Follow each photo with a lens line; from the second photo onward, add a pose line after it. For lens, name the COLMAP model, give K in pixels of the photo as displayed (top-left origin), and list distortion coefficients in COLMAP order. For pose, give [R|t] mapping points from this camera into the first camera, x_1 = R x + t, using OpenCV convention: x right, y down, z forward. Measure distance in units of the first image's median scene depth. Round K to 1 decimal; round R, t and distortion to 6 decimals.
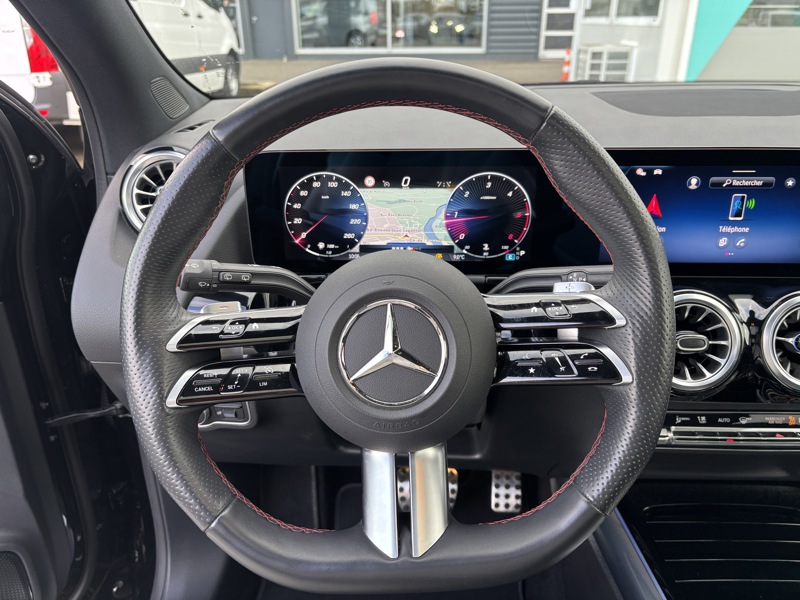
lens RADIAL K [[612.8, 0, 397.2], [0, 612.8, 299.6], [0, 0, 1]] dist [0.056309, -0.076417]
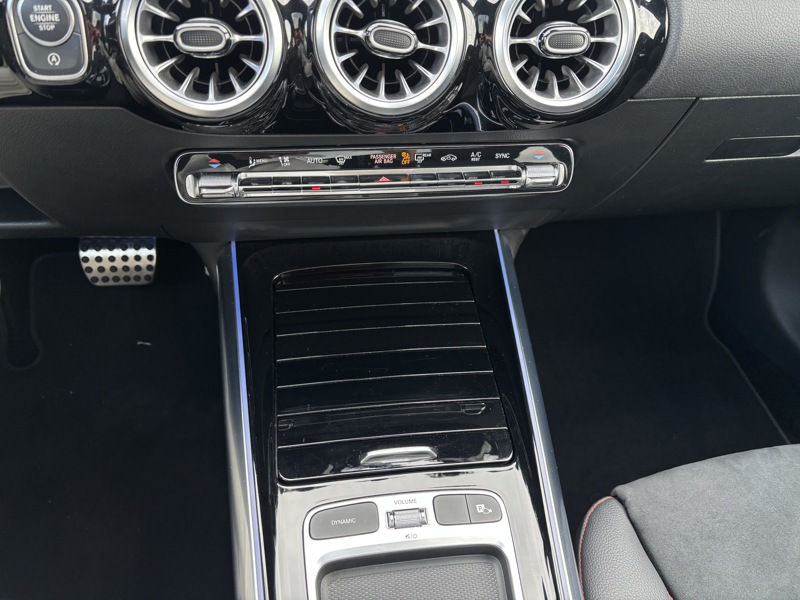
lens RADIAL K [[609.6, 0, 401.2], [0, 609.6, 285.9], [0, 0, 1]] dist [0.041472, -0.054199]
pose [[0.985336, -0.067749, 0.156597, 0.513063], [0.005271, 0.929437, 0.368944, 0.069015], [-0.170543, -0.362708, 0.916165, 0.278472]]
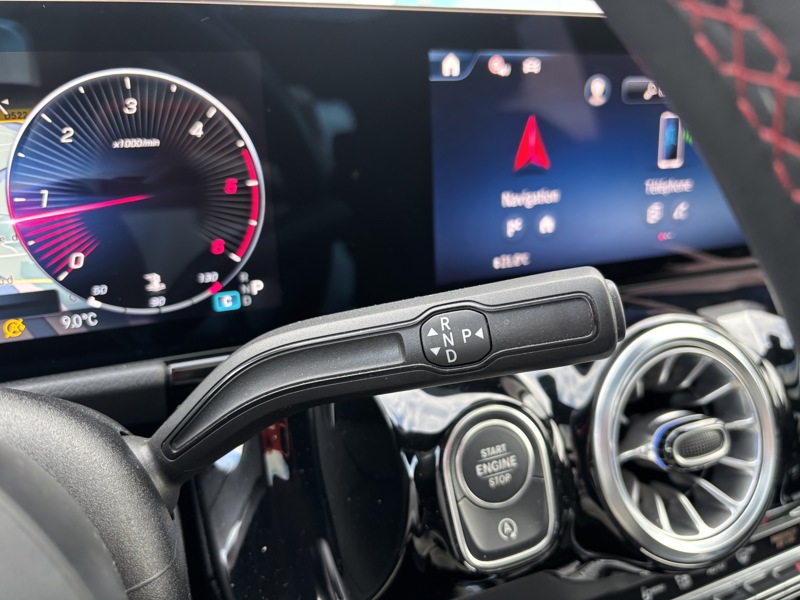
lens RADIAL K [[646.1, 0, 400.0], [0, 646.1, 300.0], [0, 0, 1]] dist [-0.027559, 0.007414]
pose [[0.907275, -0.135032, 0.398269, 0.126123], [0.169933, 0.984003, -0.053490, -0.031616], [-0.384675, 0.116210, 0.915708, 0.612407]]
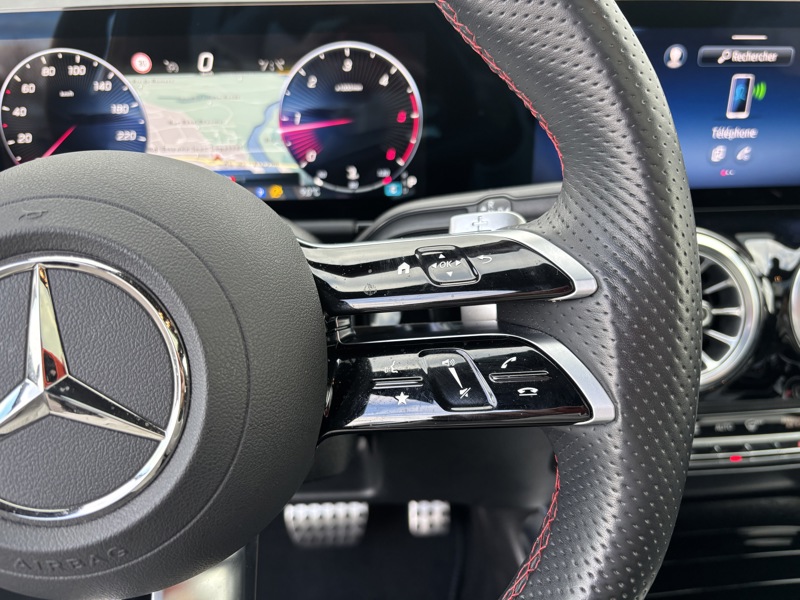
lens RADIAL K [[620.0, 0, 399.1], [0, 620.0, 297.7], [0, 0, 1]] dist [0.010650, -0.032914]
pose [[0.993716, -0.049921, 0.100184, 0.125490], [0.045862, 0.998047, 0.042415, 0.013557], [-0.102106, -0.037554, 0.994064, 0.387701]]
